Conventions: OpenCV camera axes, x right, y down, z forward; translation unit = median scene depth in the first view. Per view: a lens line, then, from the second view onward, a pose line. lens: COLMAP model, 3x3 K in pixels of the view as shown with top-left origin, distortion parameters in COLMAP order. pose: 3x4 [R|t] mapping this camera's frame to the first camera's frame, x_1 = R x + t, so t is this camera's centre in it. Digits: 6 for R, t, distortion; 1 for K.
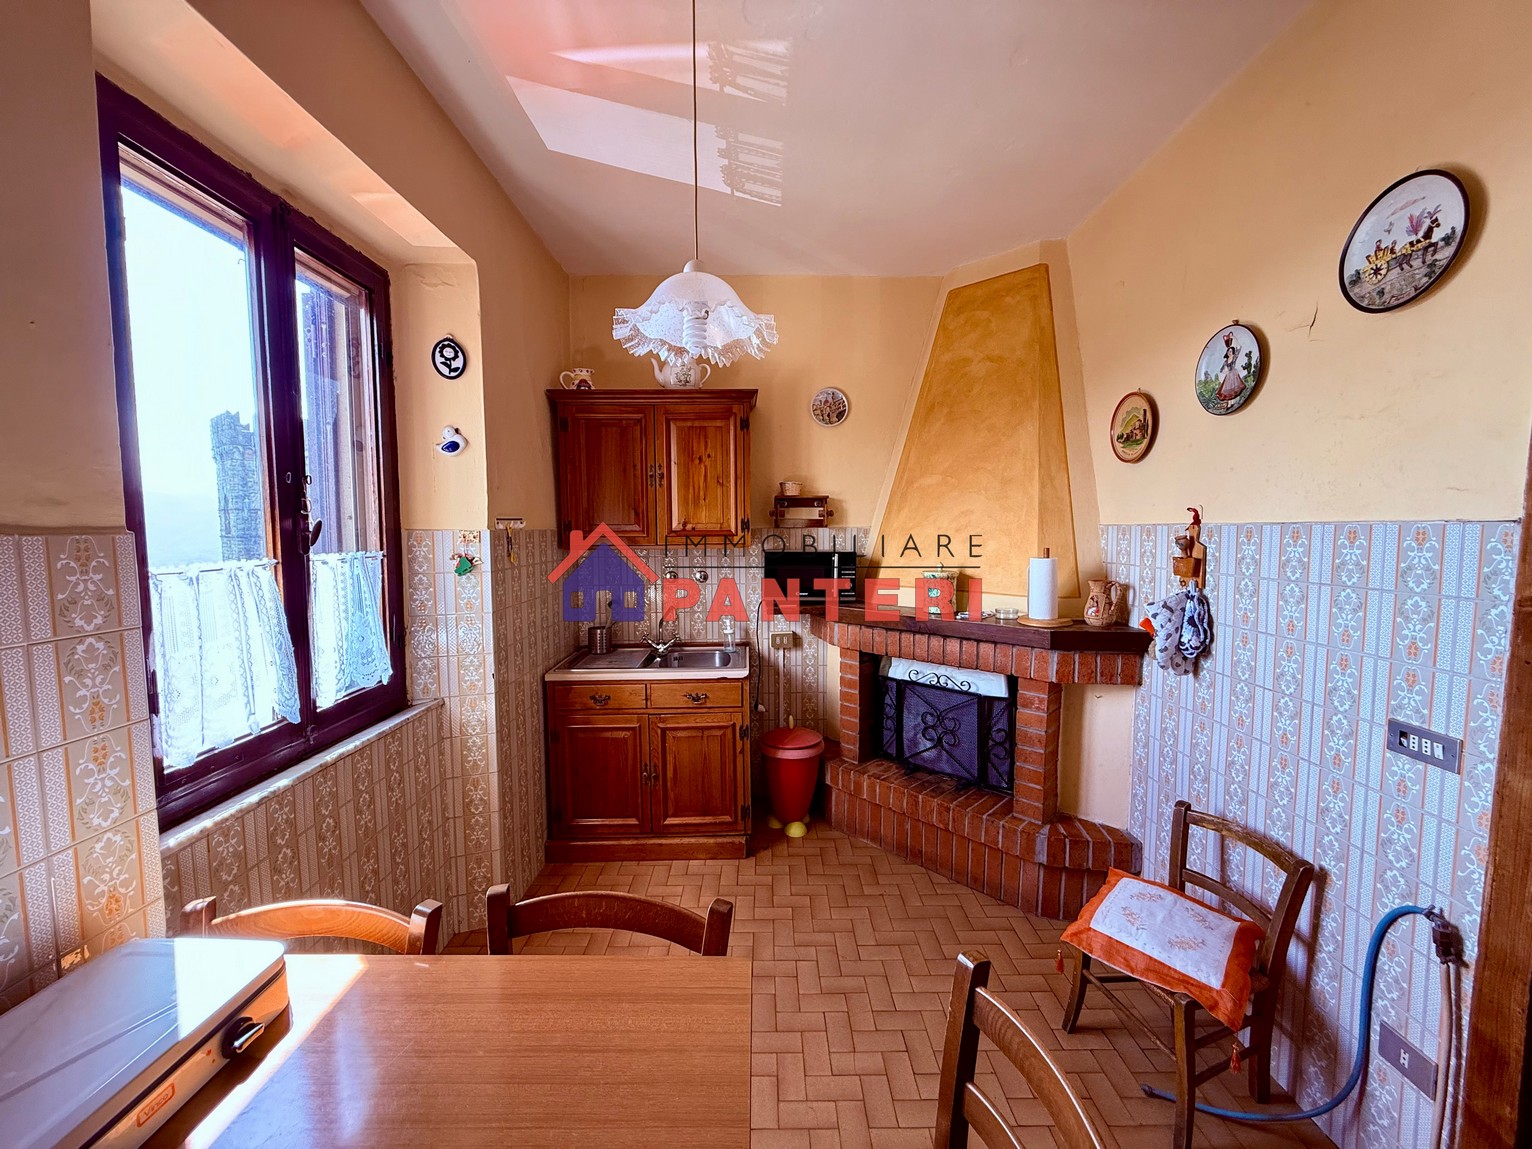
lens RADIAL K [[609.5, 0, 761.2], [0, 609.5, 573.9], [0, 0, 1]] dist [-0.001060, 0.000181]
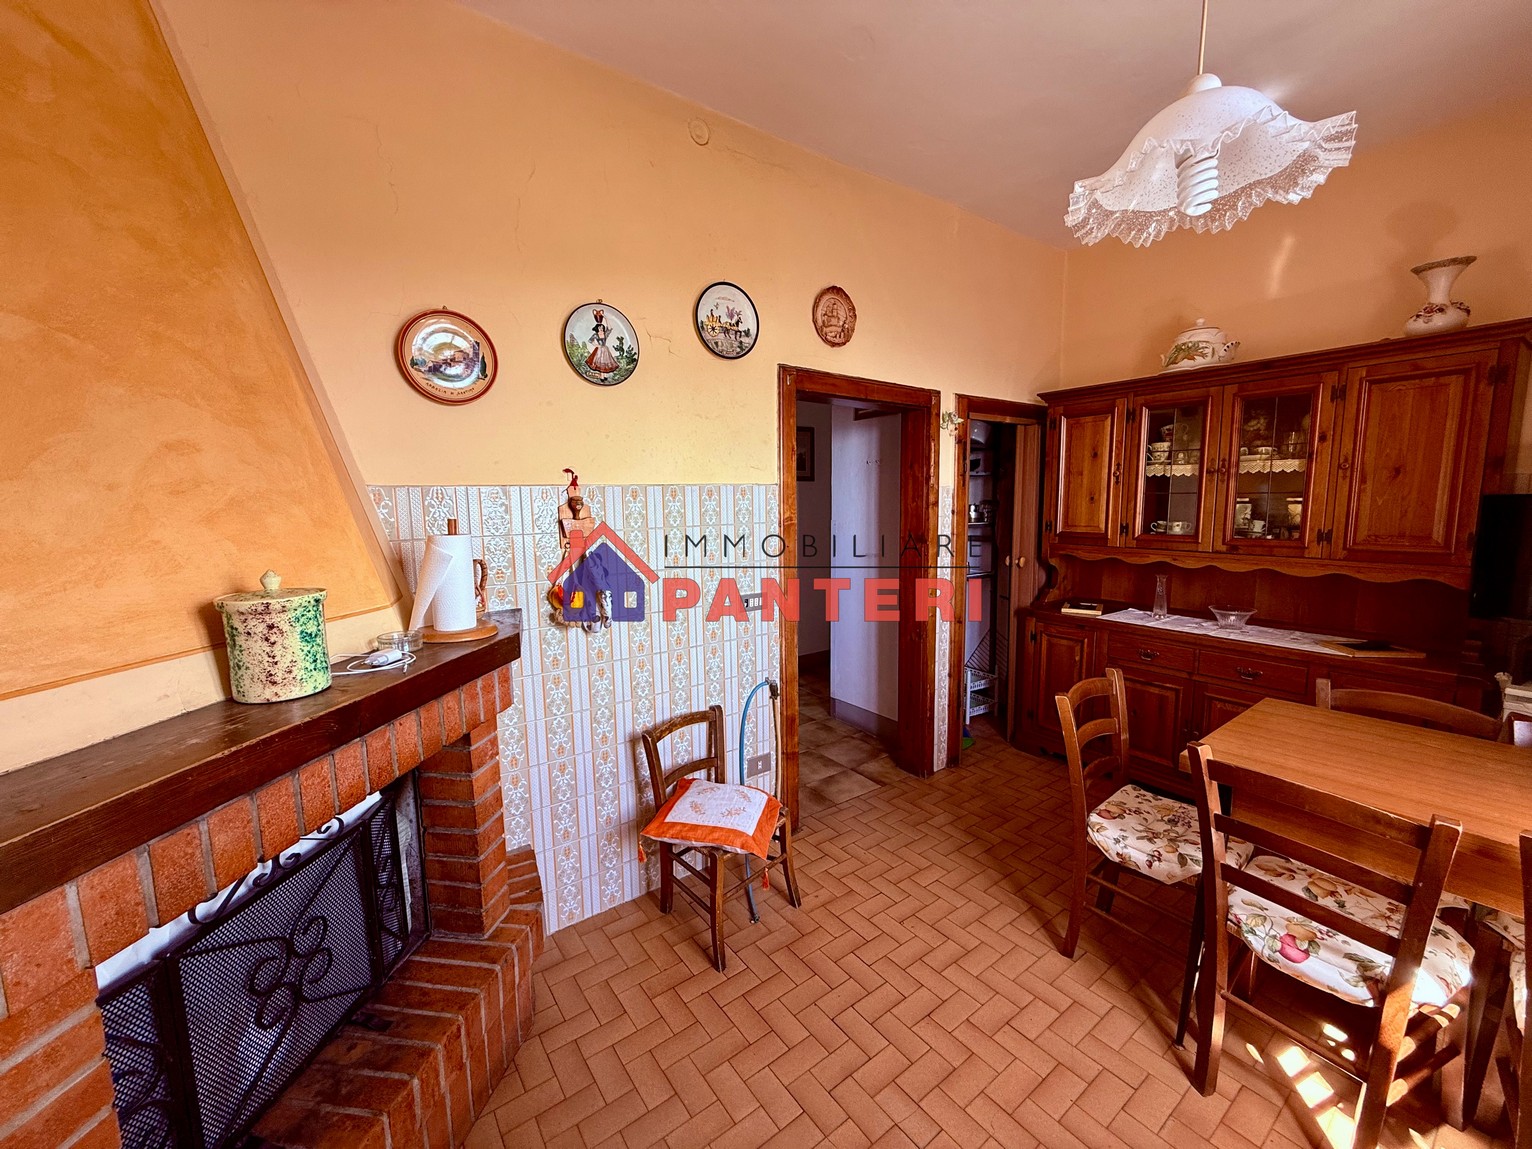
lens RADIAL K [[609.5, 0, 761.7], [0, 609.5, 574.5], [0, 0, 1]] dist [-0.001060, 0.000181]
pose [[-0.592089, -0.087326, 0.801127, -0.303074], [0.081237, 0.982580, 0.167145, -0.082024], [-0.801768, 0.164045, -0.574680, 1.385723]]
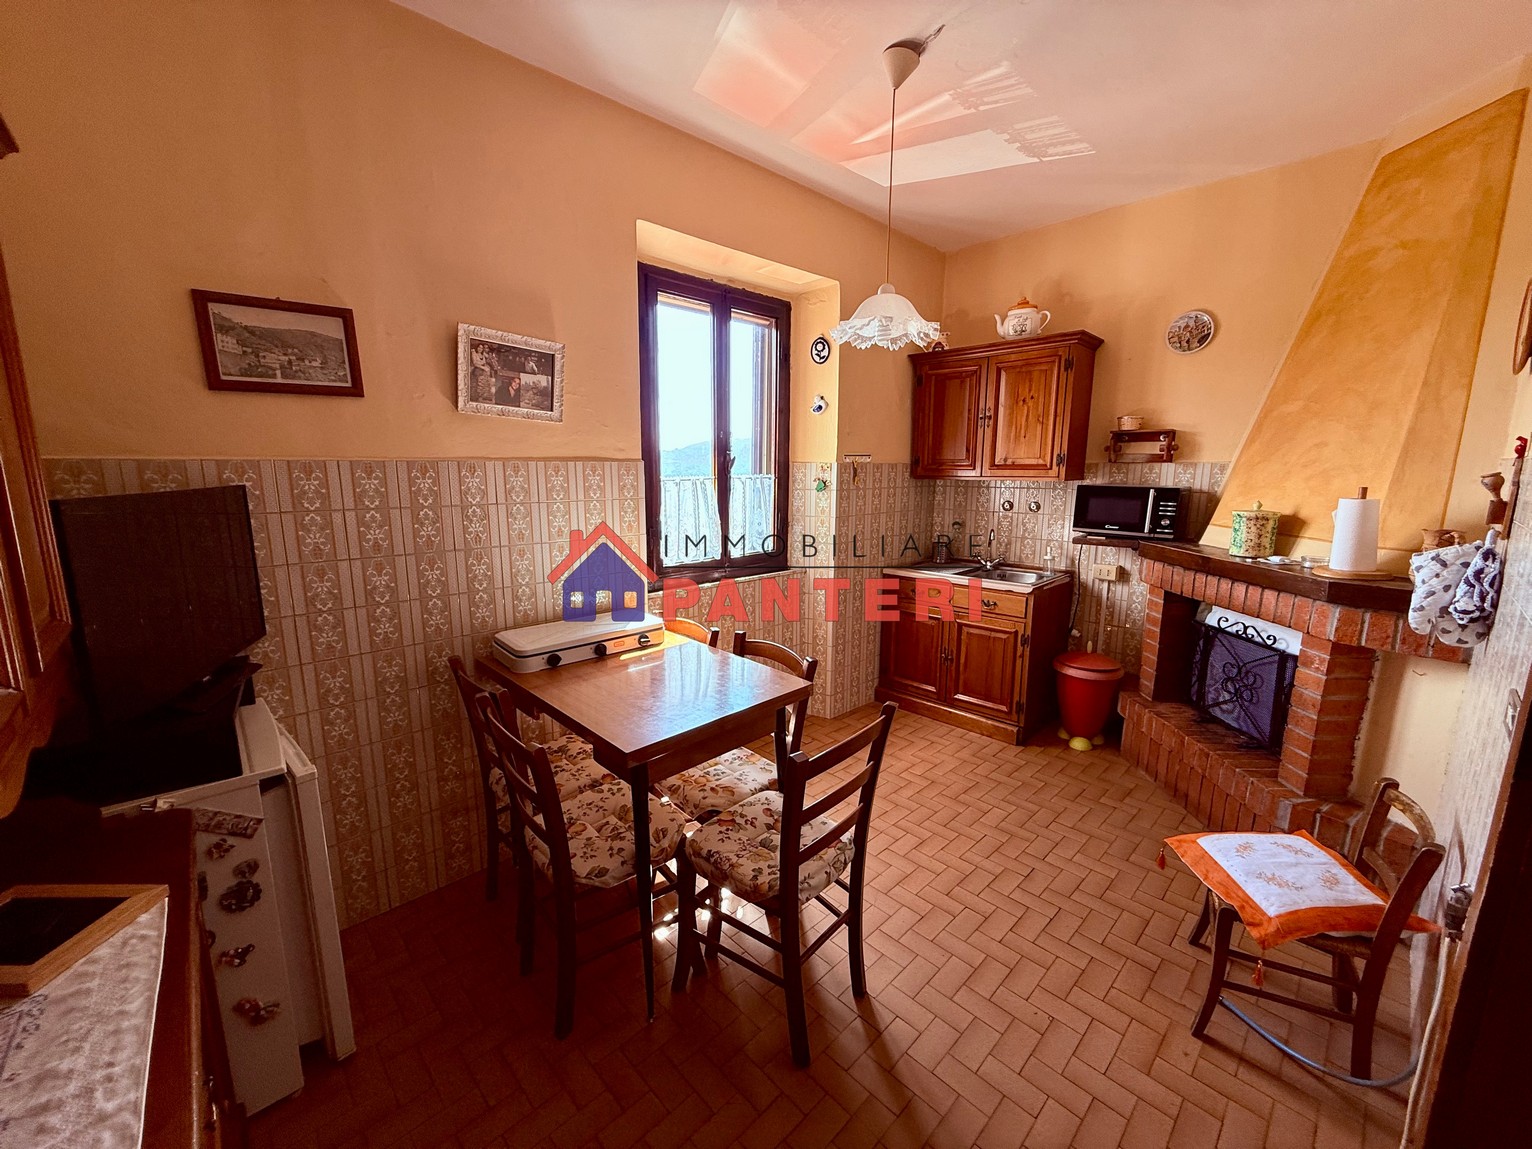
lens RADIAL K [[609.5, 0, 762.0], [0, 609.5, 575.3], [0, 0, 1]] dist [-0.001060, 0.000181]
pose [[0.692616, 0.134521, -0.708652, 0.627653], [-0.060187, 0.989808, 0.129067, 0.024490], [0.718791, -0.046742, 0.693653, -0.235776]]
